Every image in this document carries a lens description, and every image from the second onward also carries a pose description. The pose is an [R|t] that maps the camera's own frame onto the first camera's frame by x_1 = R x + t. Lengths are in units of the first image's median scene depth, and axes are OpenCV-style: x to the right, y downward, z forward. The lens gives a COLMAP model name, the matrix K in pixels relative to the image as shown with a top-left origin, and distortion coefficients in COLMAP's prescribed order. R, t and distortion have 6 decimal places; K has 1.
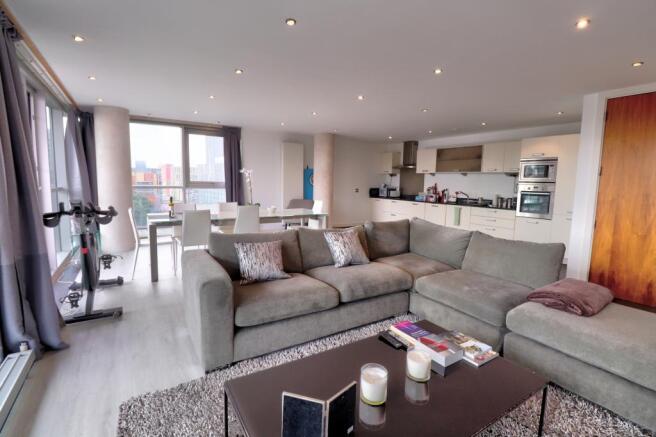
lens RADIAL K [[312.2, 0, 331.1], [0, 312.2, 214.3], [0, 0, 1]] dist [0.021813, -0.000592]
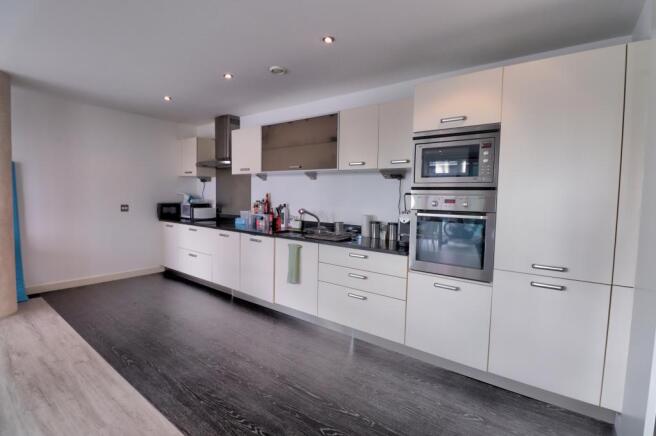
lens RADIAL K [[312.2, 0, 331.1], [0, 312.2, 213.8], [0, 0, 1]] dist [0.021813, -0.000592]
pose [[0.943253, -0.025811, 0.331070, 0.274177], [0.038686, 0.998727, -0.032356, -0.045550], [-0.329813, 0.043327, 0.943051, 0.493436]]
